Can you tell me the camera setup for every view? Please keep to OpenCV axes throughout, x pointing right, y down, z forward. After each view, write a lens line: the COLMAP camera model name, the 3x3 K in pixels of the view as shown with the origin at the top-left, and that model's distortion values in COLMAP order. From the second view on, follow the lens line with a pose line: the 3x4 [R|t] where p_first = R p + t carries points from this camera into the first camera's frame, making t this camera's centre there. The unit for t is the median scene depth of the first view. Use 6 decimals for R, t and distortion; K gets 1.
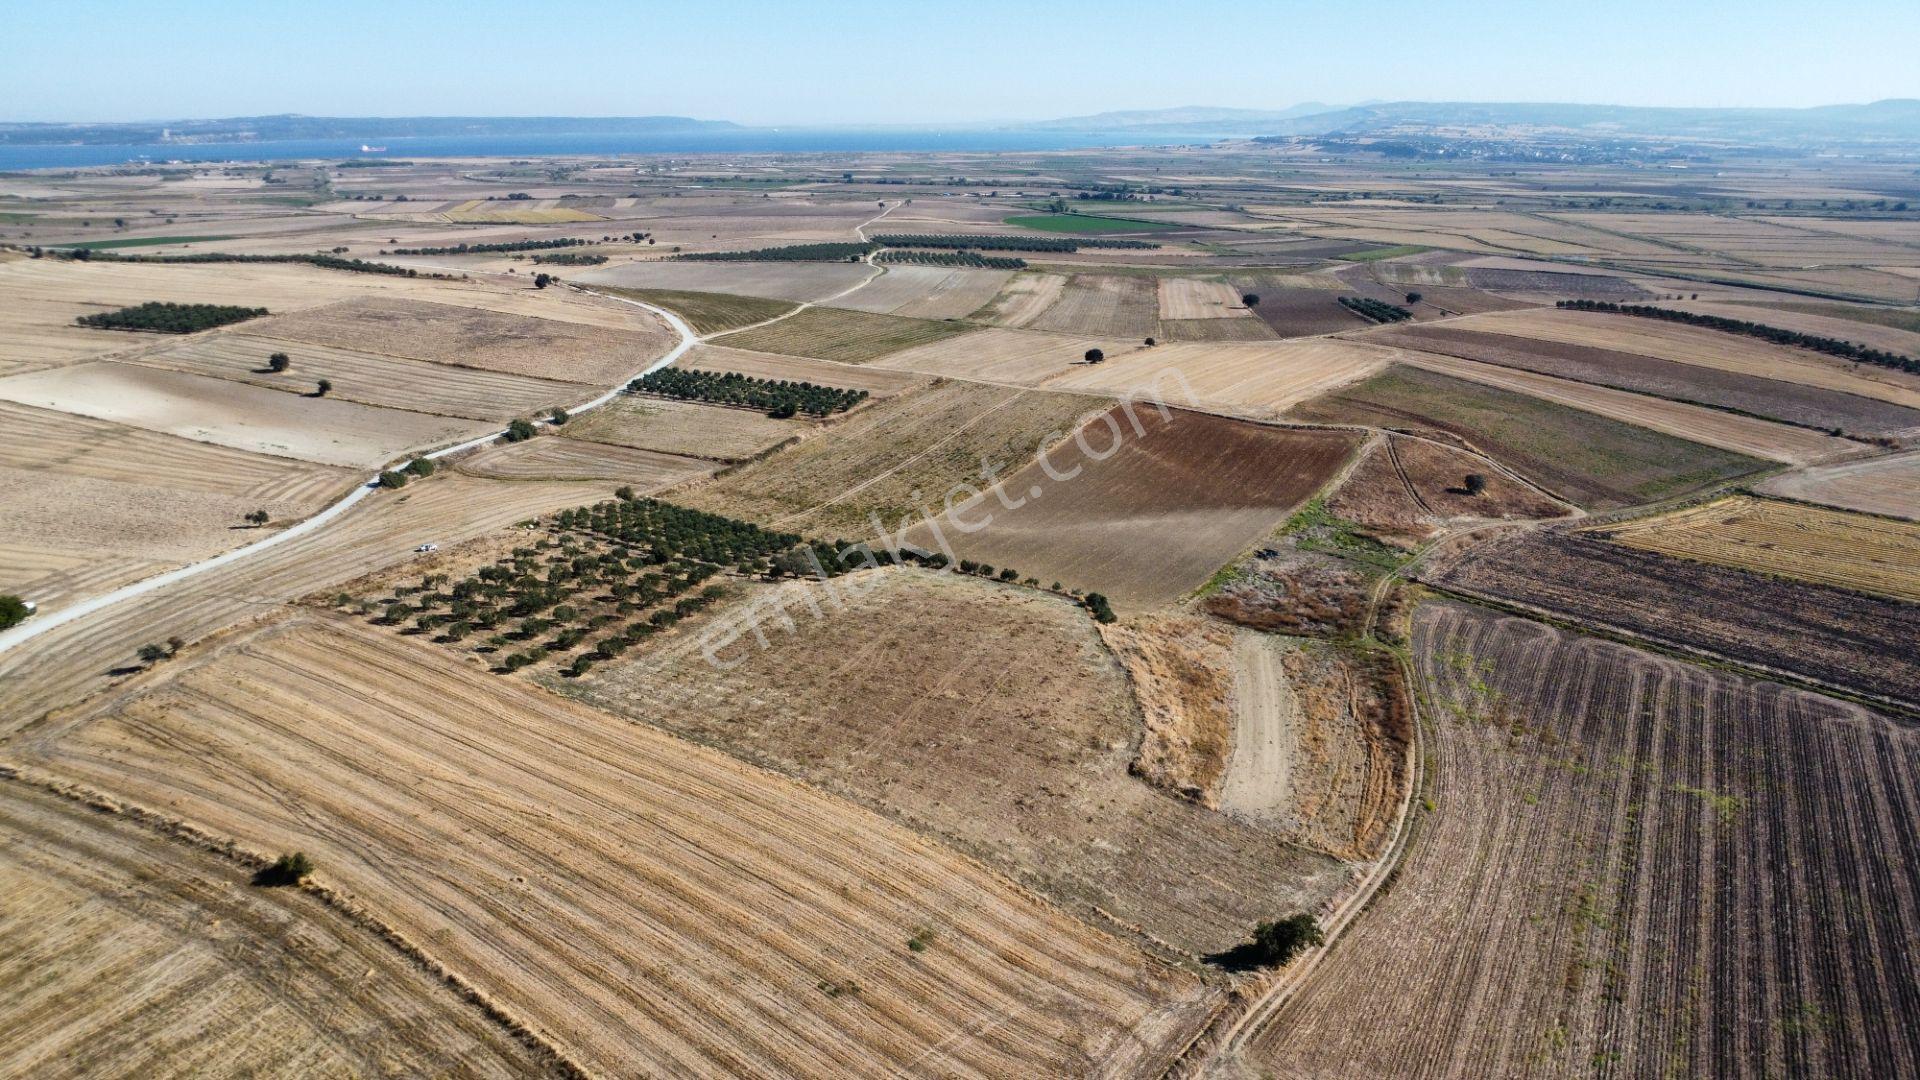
lens RADIAL K [[1394.0, 0, 957.4], [0, 1394.0, 536.1], [0, 0, 1]] dist [-0.019260, -0.019368]
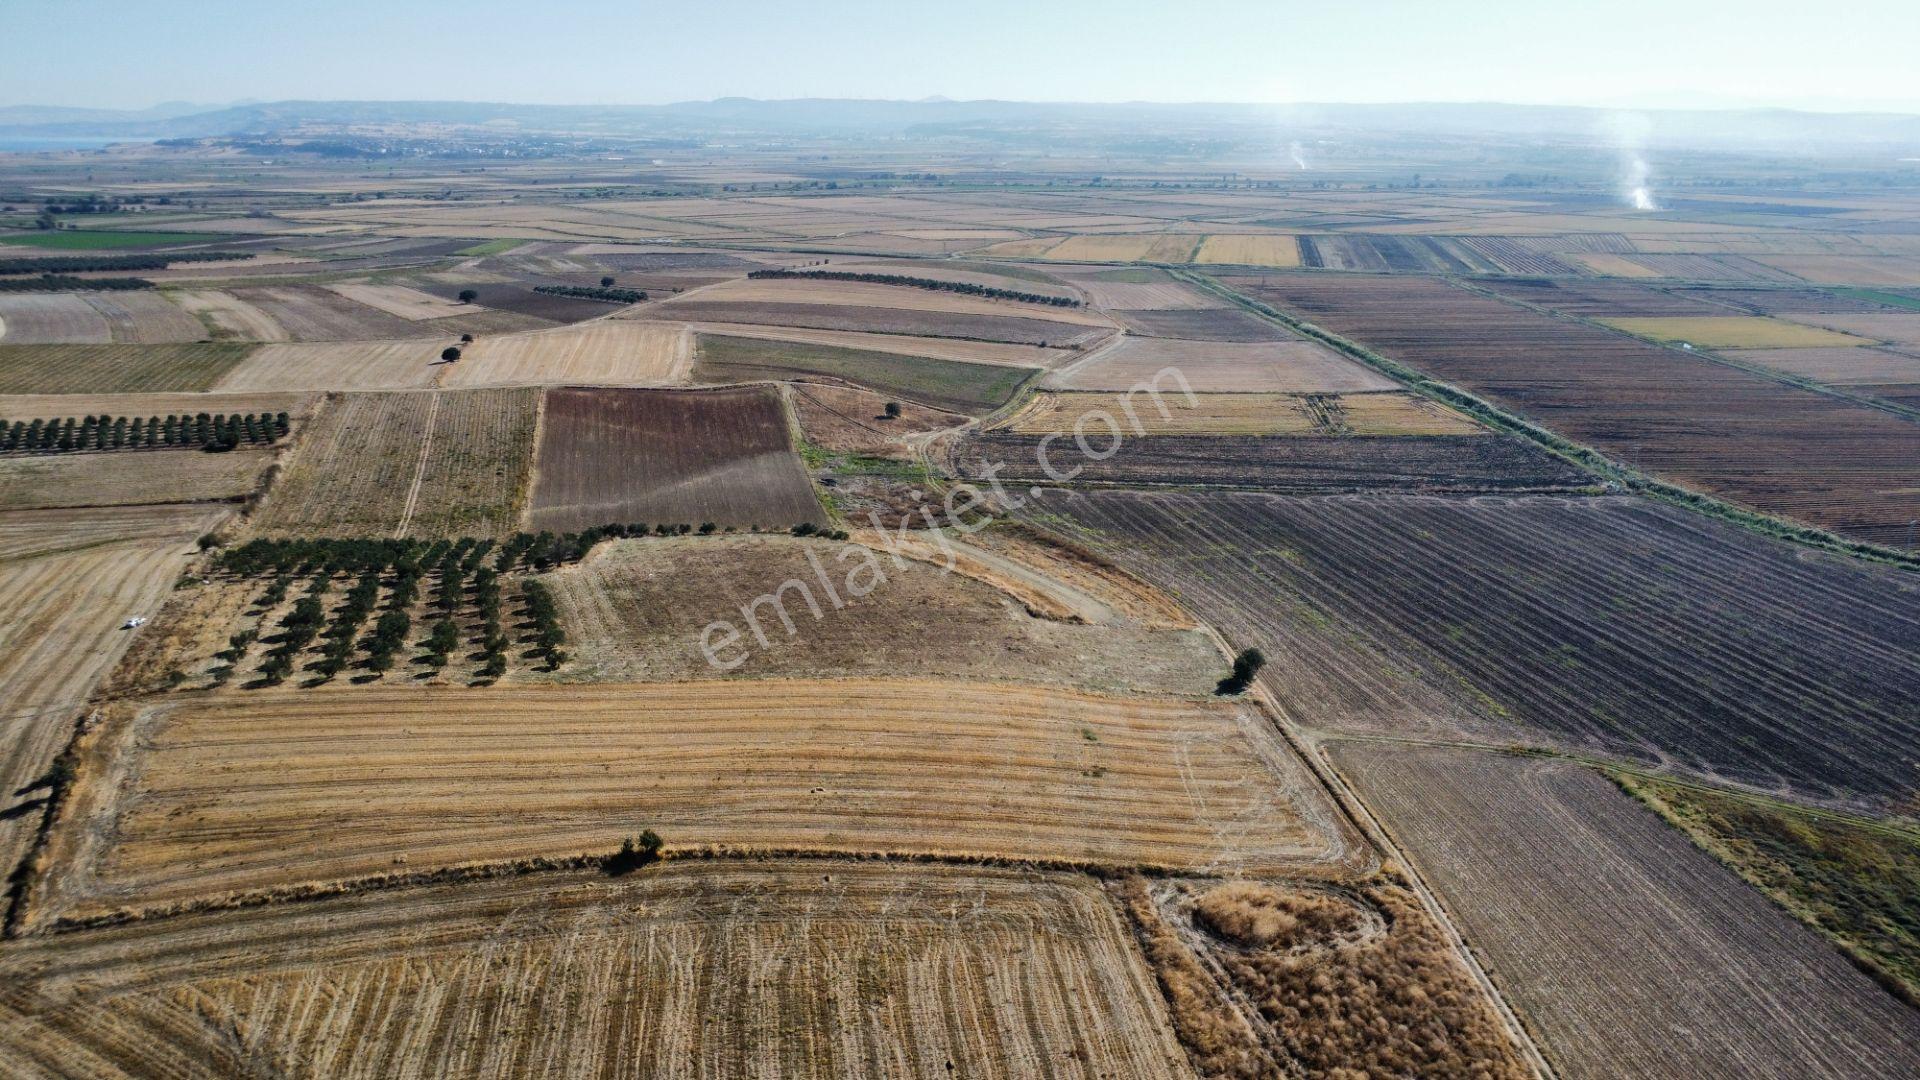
lens RADIAL K [[1394.0, 0, 957.4], [0, 1394.0, 536.1], [0, 0, 1]] dist [-0.019260, -0.019368]
pose [[0.739504, -0.191449, 0.645353, -0.542670], [0.190726, 0.979008, 0.071879, -0.007796], [-0.645568, 0.069931, 0.760495, 0.033173]]
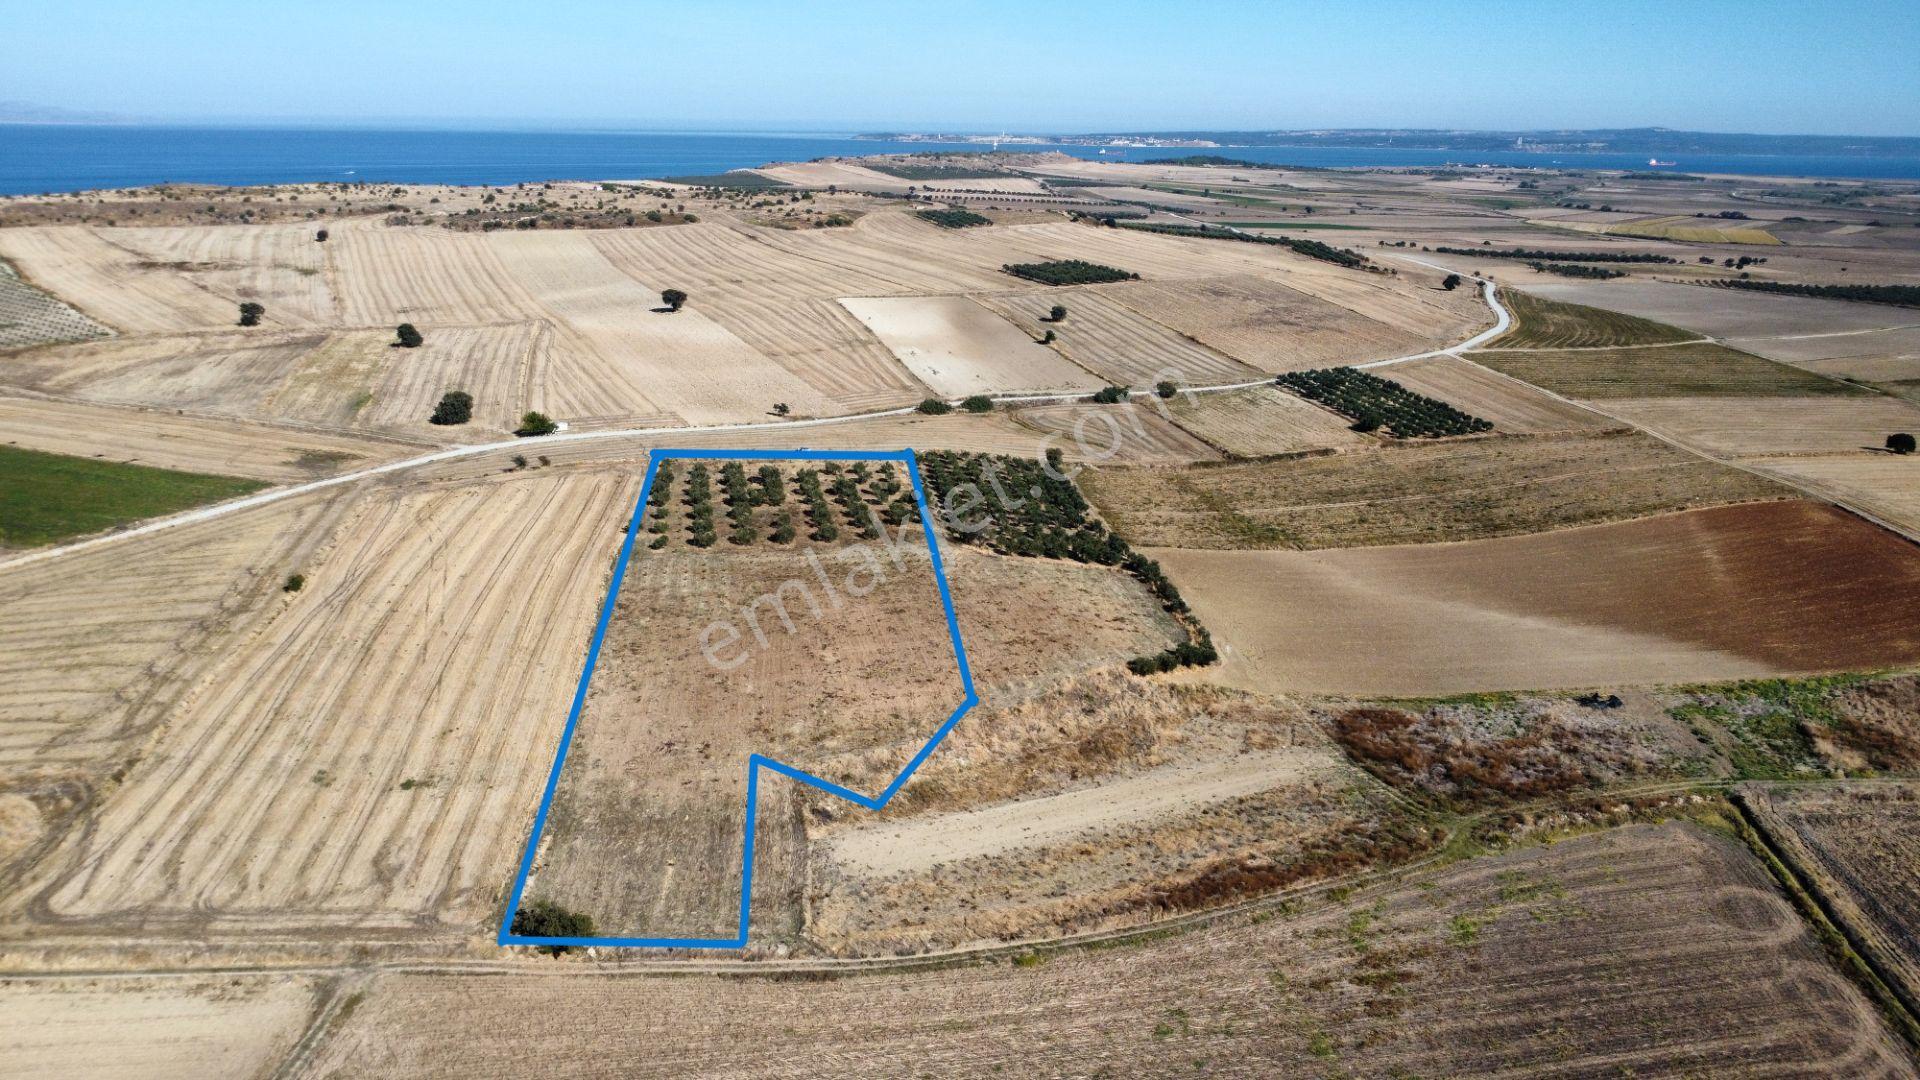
lens RADIAL K [[1394.0, 0, 957.4], [0, 1394.0, 536.1], [0, 0, 1]] dist [-0.019260, -0.019368]
pose [[0.623011, 0.230025, -0.747627, 0.605488], [-0.236994, 0.966368, 0.099835, -0.070347], [0.745447, 0.114985, 0.656572, 0.325568]]
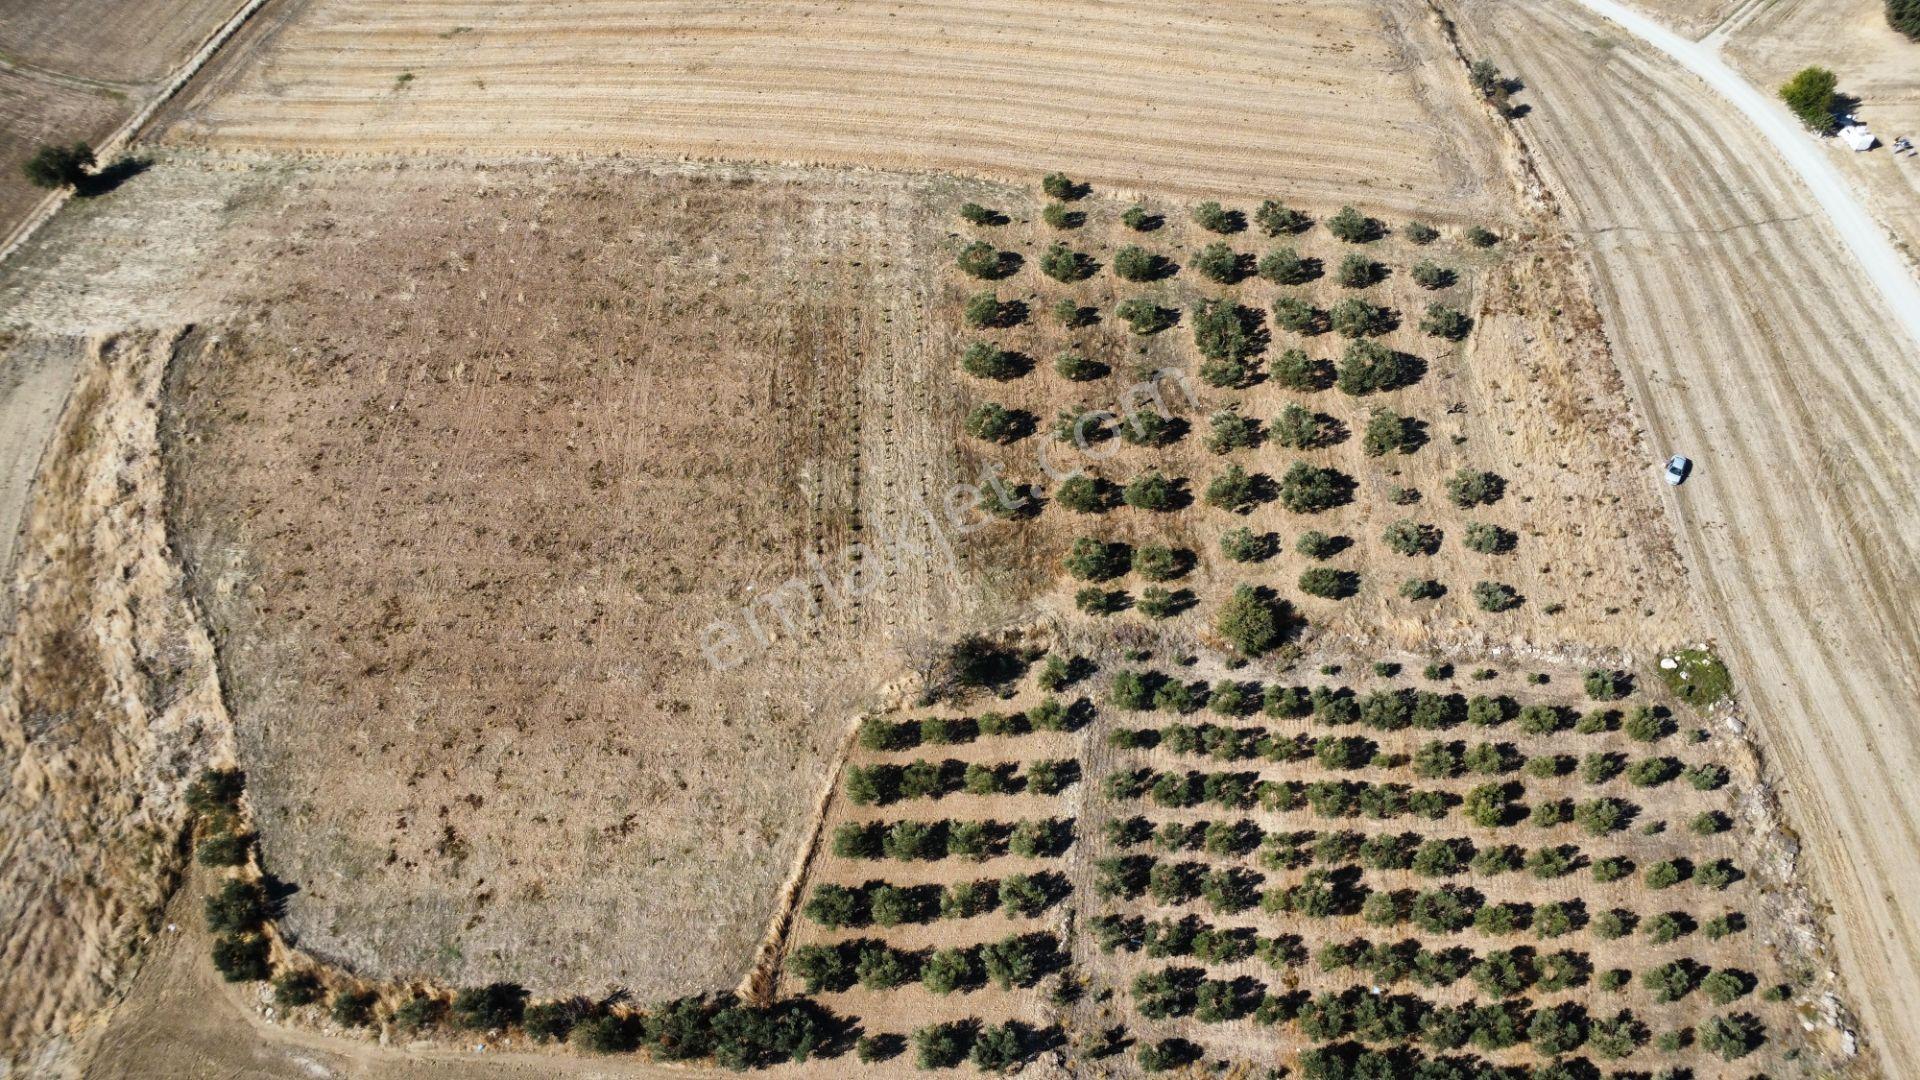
lens RADIAL K [[1394.0, 0, 957.4], [0, 1394.0, 536.1], [0, 0, 1]] dist [-0.019260, -0.019368]
pose [[-0.919322, 0.296566, -0.258642, -0.023137], [-0.129083, 0.393629, 0.910161, -0.384338], [0.371732, 0.870118, -0.323591, 1.081193]]
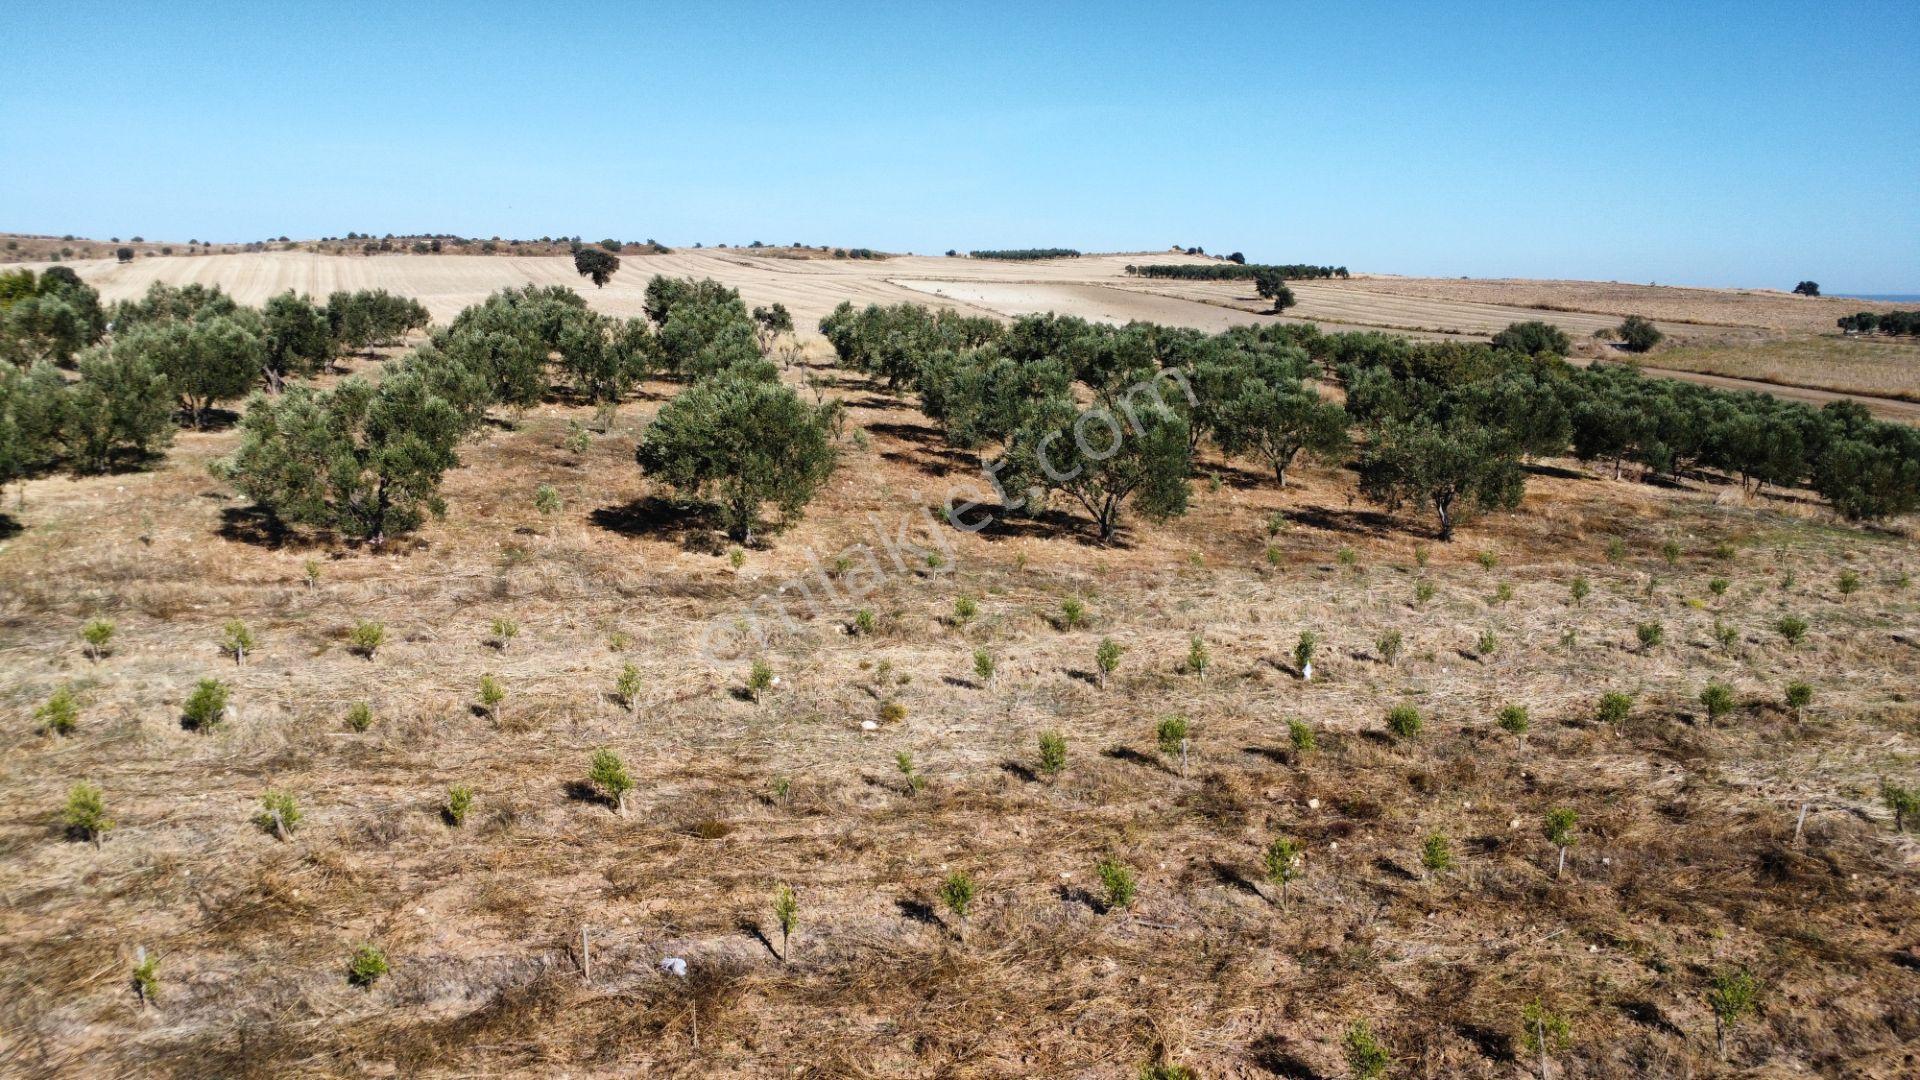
lens RADIAL K [[1394.0, 0, 957.4], [0, 1394.0, 536.1], [0, 0, 1]] dist [-0.019260, -0.019368]
pose [[0.619917, 0.136485, -0.772706, -0.094215], [-0.231675, 0.972692, -0.014057, 0.054850], [0.749686, 0.187731, 0.634608, 0.814187]]
